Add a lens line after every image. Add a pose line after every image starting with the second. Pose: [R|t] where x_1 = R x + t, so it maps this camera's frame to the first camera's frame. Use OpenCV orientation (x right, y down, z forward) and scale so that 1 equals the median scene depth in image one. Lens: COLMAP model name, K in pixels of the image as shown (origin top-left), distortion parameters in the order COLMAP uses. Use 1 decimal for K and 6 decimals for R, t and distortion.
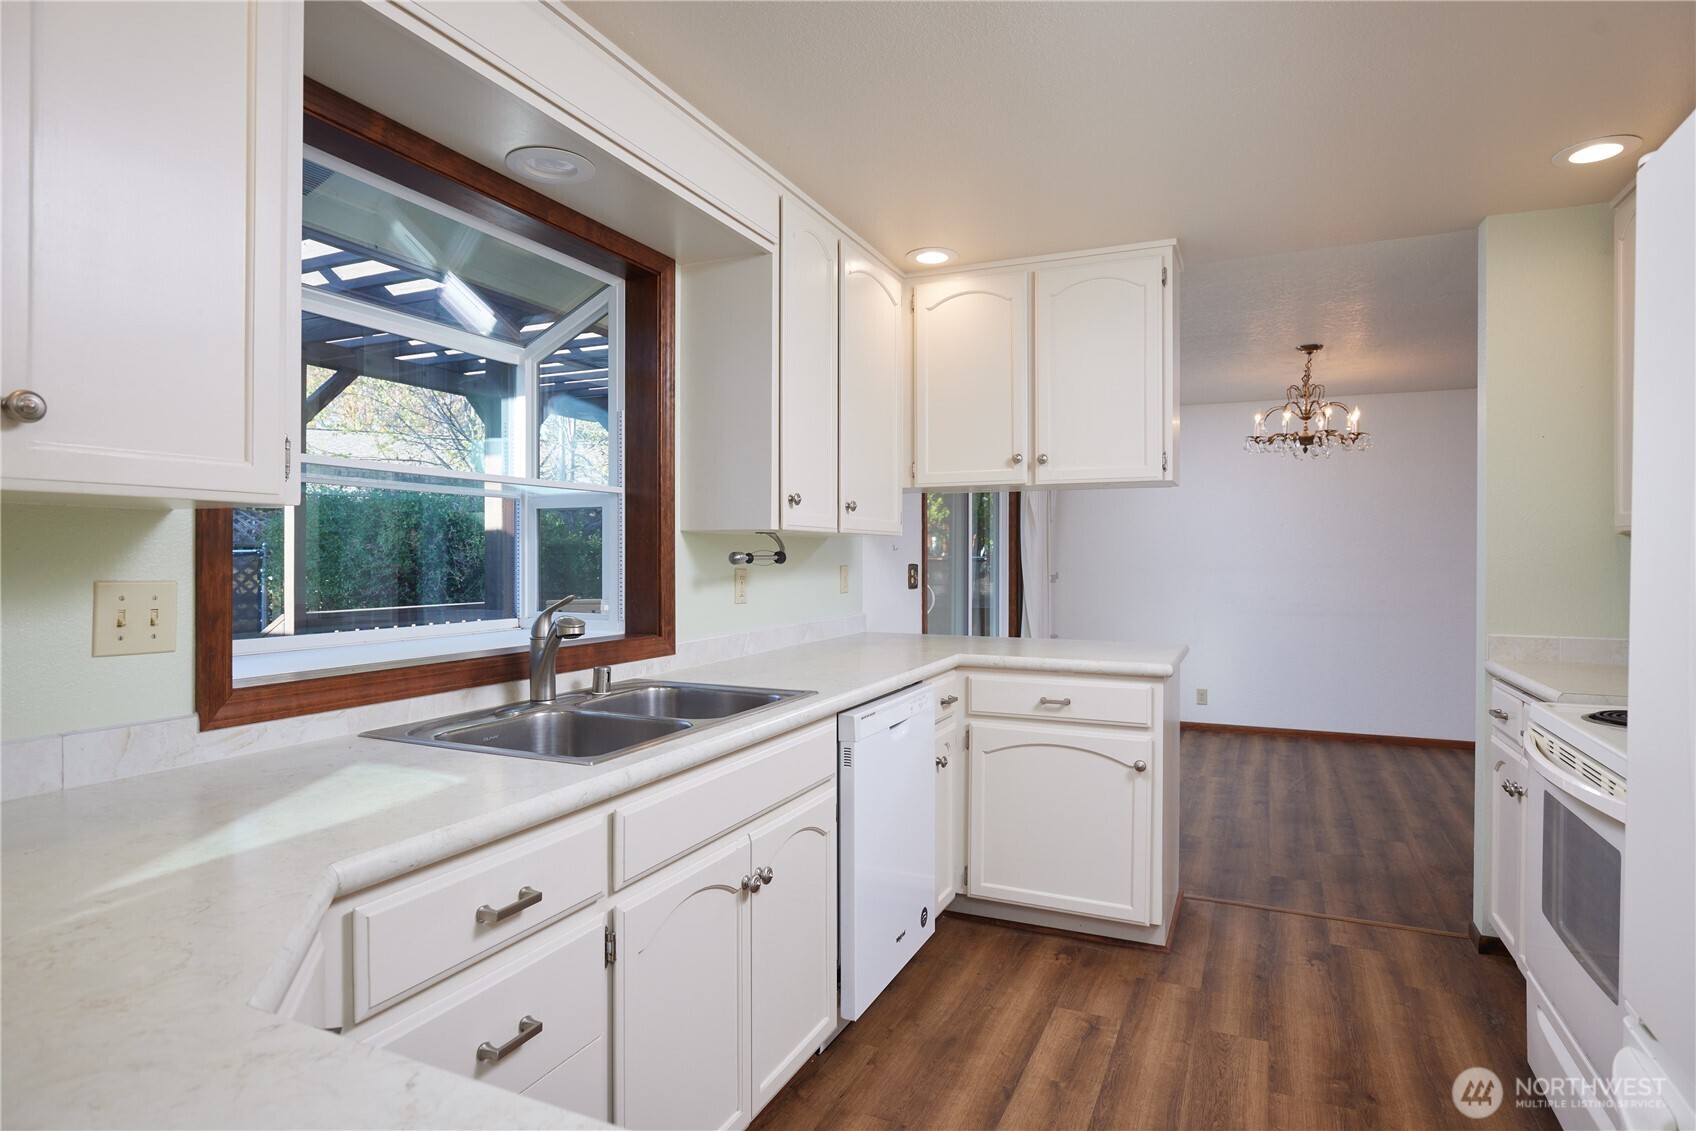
lens RADIAL K [[911.7, 0, 856.1], [0, 911.7, 558.1], [0, 0, 1]] dist [-0.020186, 0.001039]
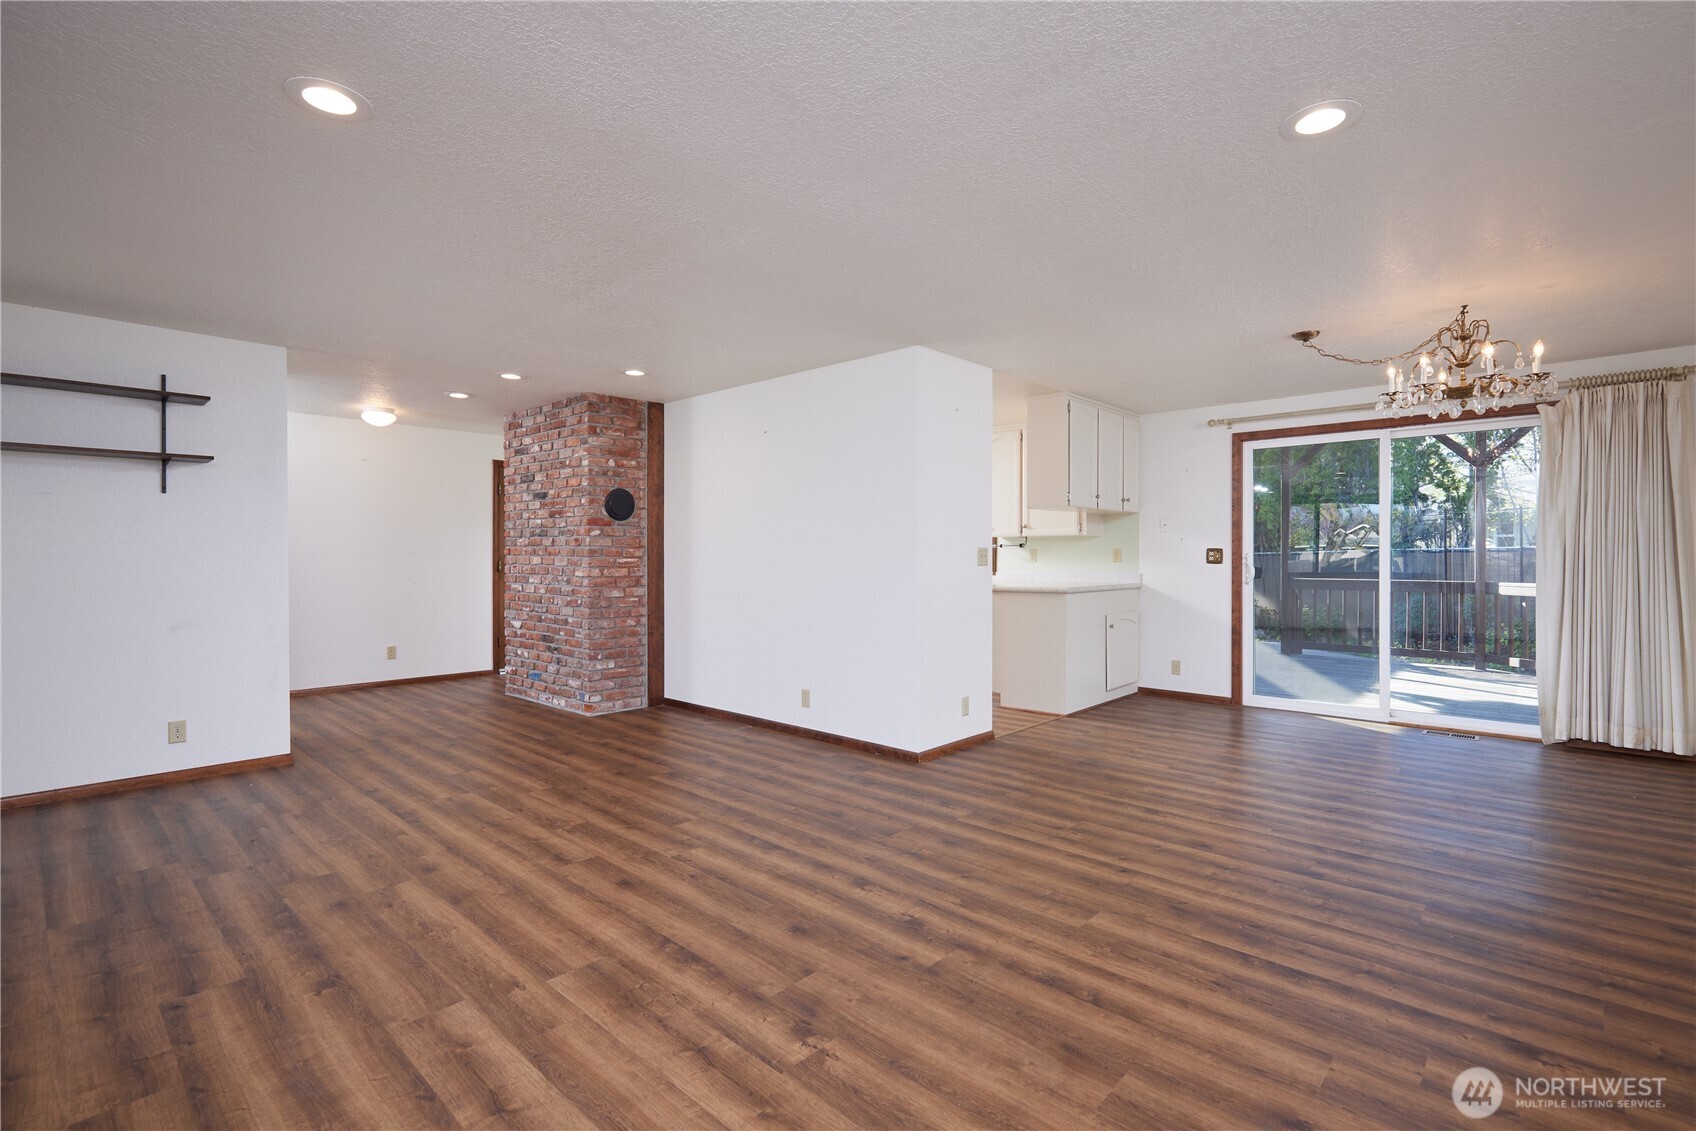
lens RADIAL K [[772.0, 0, 856.3], [0, 772.0, 562.0], [0, 0, 1]] dist [-0.000234, -0.000138]
pose [[-0.309826, 0.006051, -0.950774, 2.324159], [-0.003415, 0.999966, 0.007477, 0.032762], [0.950787, 0.005564, -0.309794, 1.225232]]
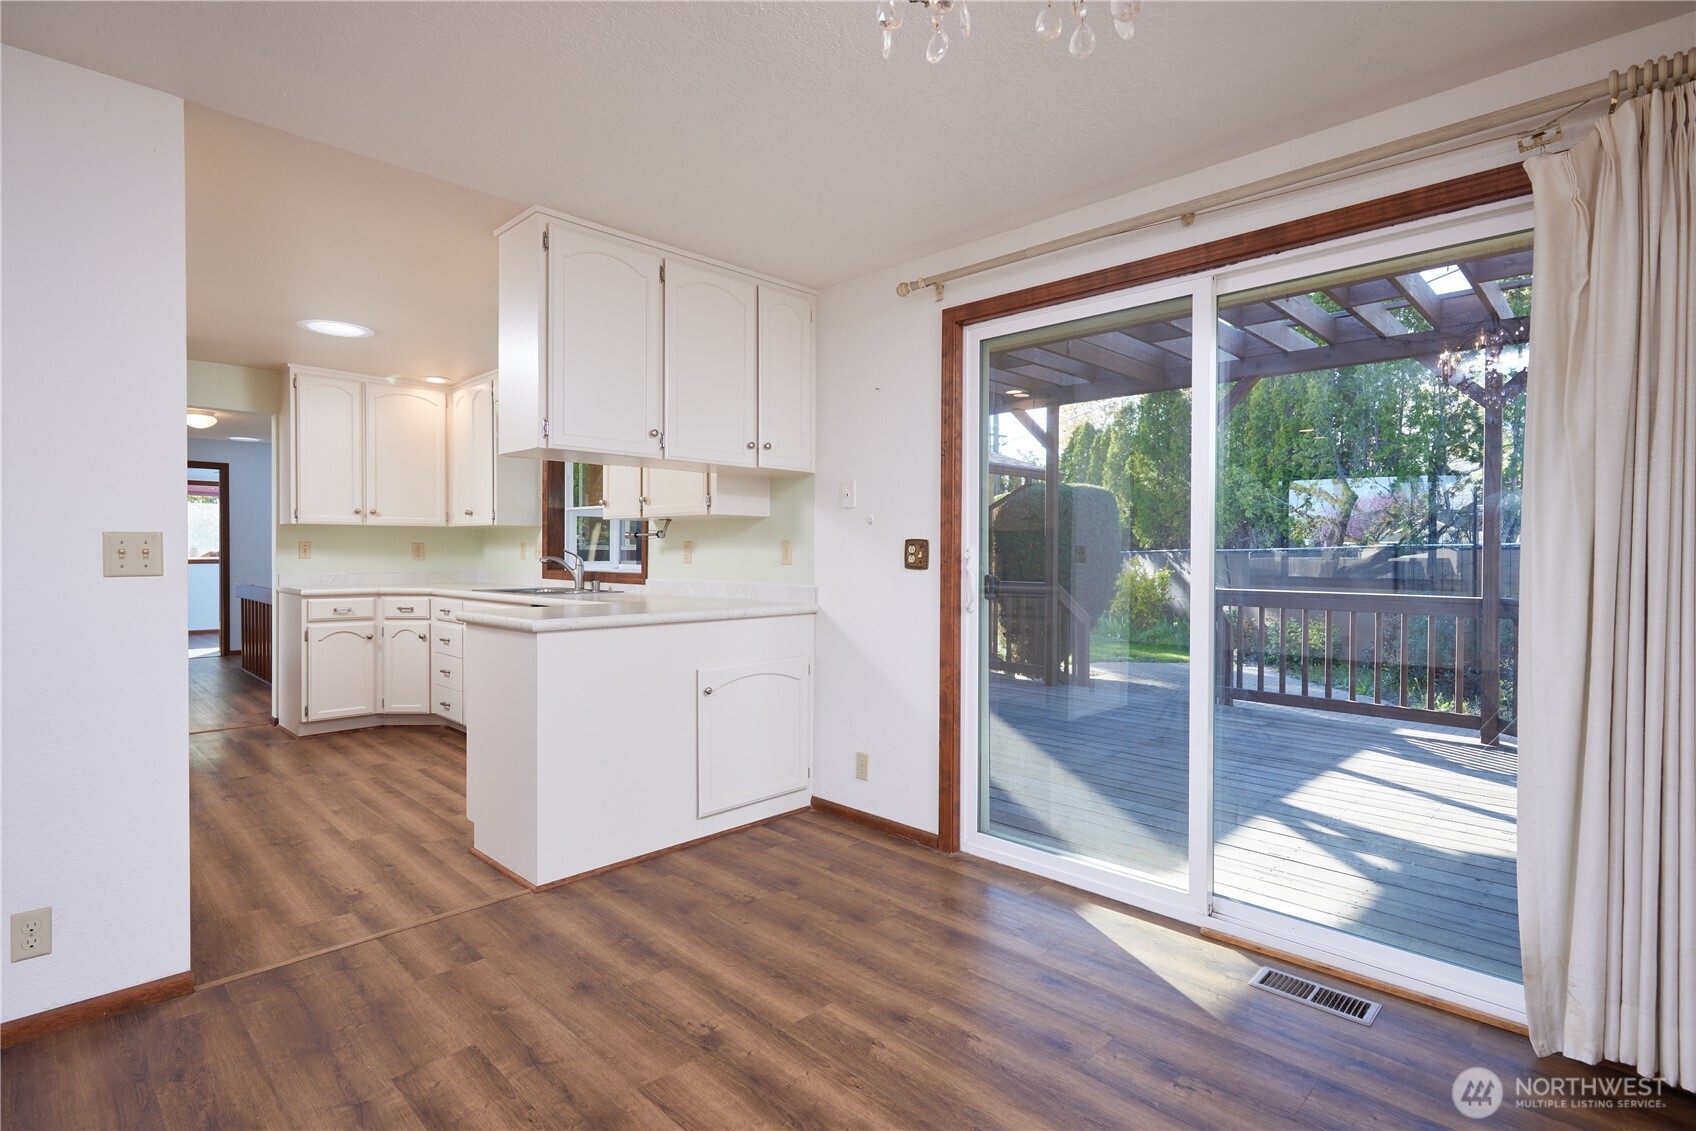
lens RADIAL K [[823.7, 0, 857.6], [0, 823.7, 562.1], [0, 0, 1]] dist [-0.002705, 0.001311]
pose [[-0.337039, 0.010849, -0.941428, 1.164019], [-0.007909, 0.999866, 0.014354, 0.024041], [0.941457, 0.012284, -0.336908, 1.791630]]
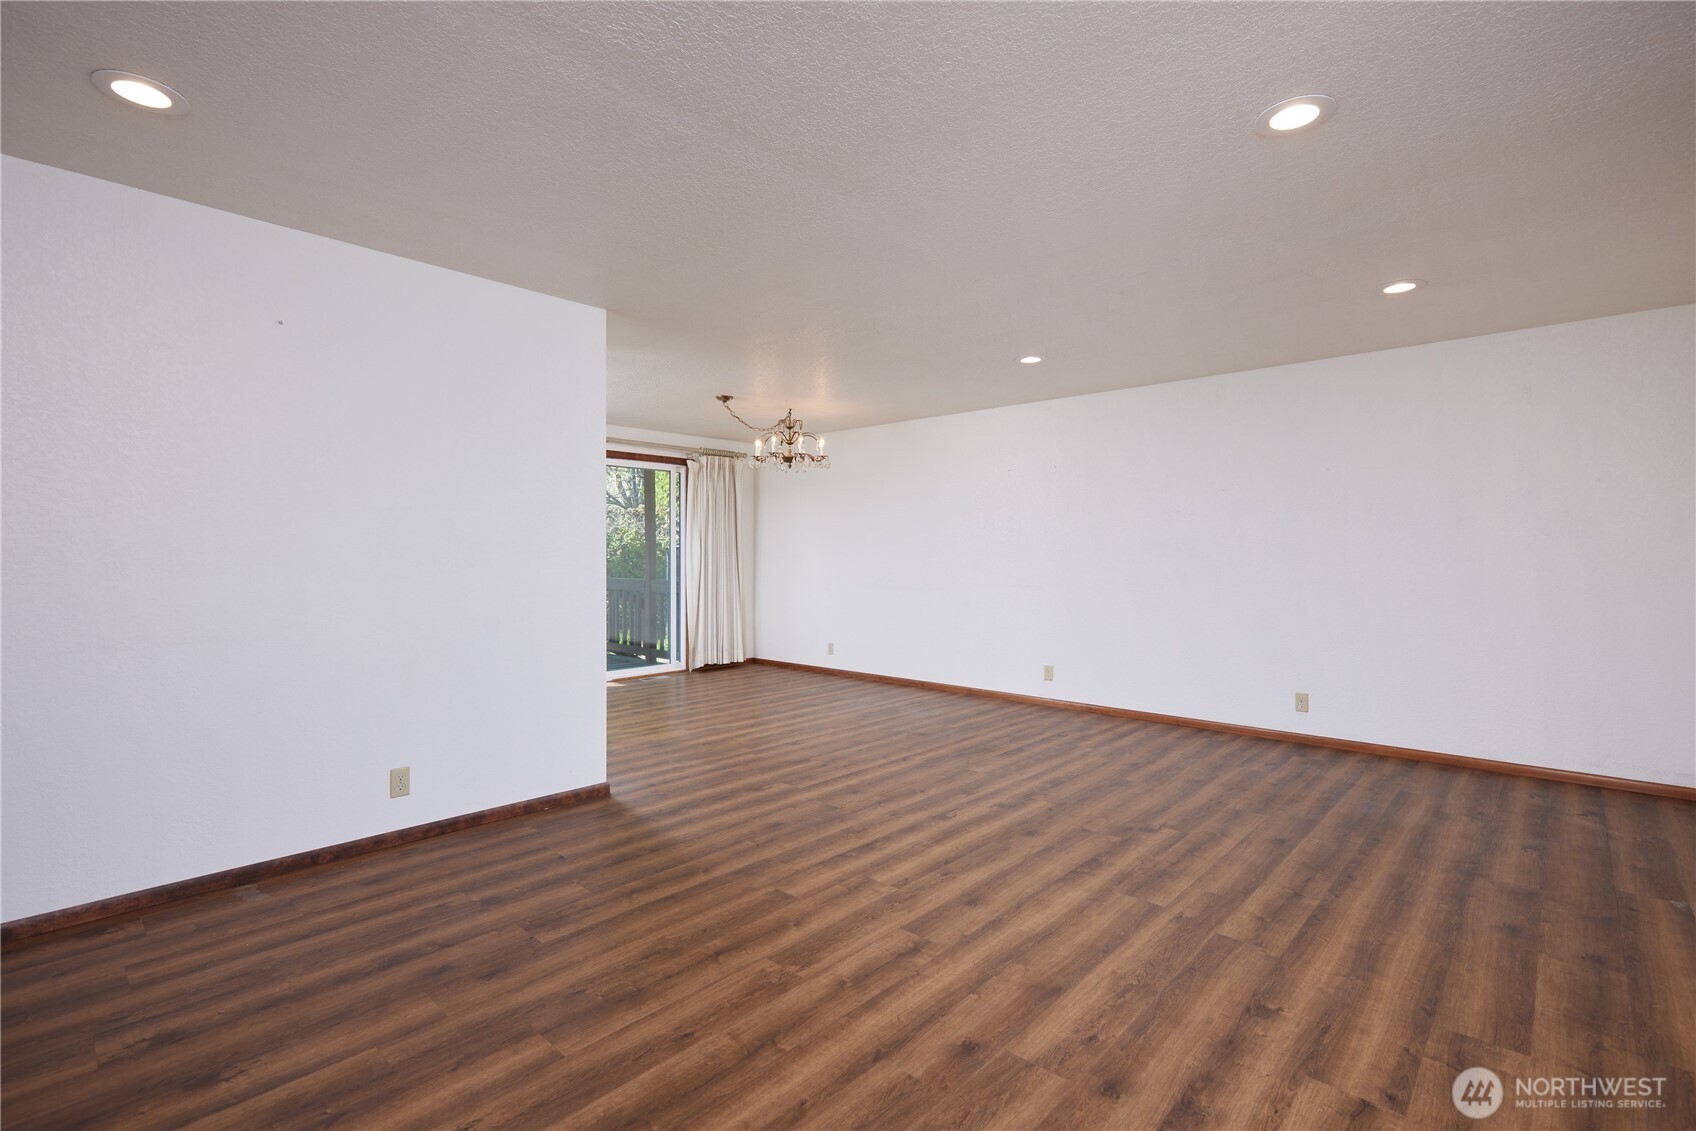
lens RADIAL K [[772.0, 0, 847.4], [0, 772.0, 555.5], [0, 0, 1]] dist [-0.000234, -0.000138]
pose [[0.947270, -0.001228, -0.320433, 1.689347], [0.000579, 0.999998, -0.002122, 0.035514], [0.320435, 0.001824, 0.947269, -0.173460]]
